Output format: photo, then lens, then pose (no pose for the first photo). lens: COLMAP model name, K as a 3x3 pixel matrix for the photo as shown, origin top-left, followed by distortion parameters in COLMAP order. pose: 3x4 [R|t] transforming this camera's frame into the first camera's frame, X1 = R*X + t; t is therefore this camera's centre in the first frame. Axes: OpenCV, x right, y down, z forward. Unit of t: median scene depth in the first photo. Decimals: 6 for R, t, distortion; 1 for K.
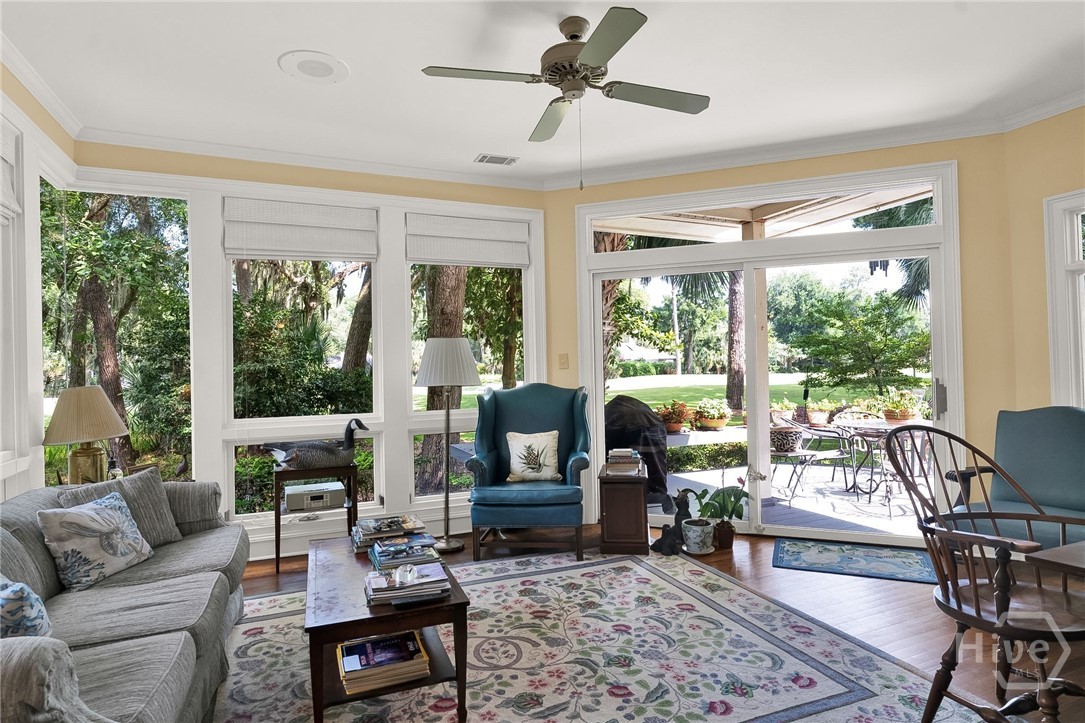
lens RADIAL K [[593.1, 0, 542.4], [0, 593.1, 362.6], [0, 0, 1]] dist [-0.013248, 0.007633]
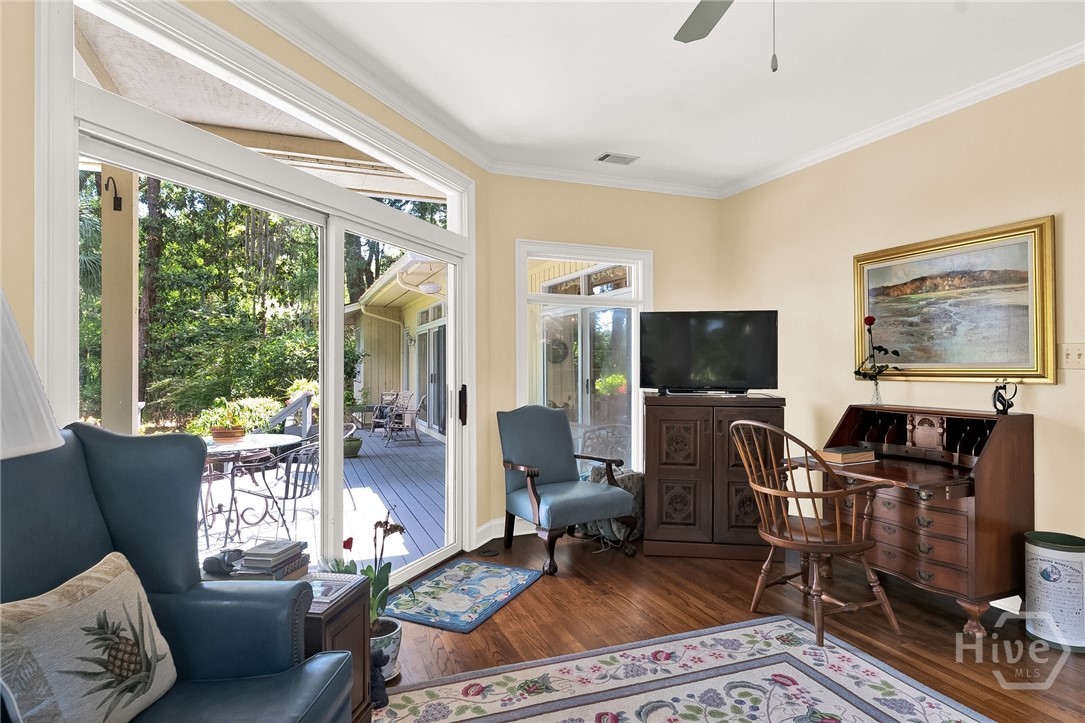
lens RADIAL K [[593.1, 0, 539.4], [0, 593.1, 362.9], [0, 0, 1]] dist [-0.013248, 0.007633]
pose [[0.015529, 0.024249, 0.999585, -0.396046], [-0.007946, 0.999677, -0.024127, 0.012788], [-0.999848, -0.007568, 0.015717, 0.930426]]
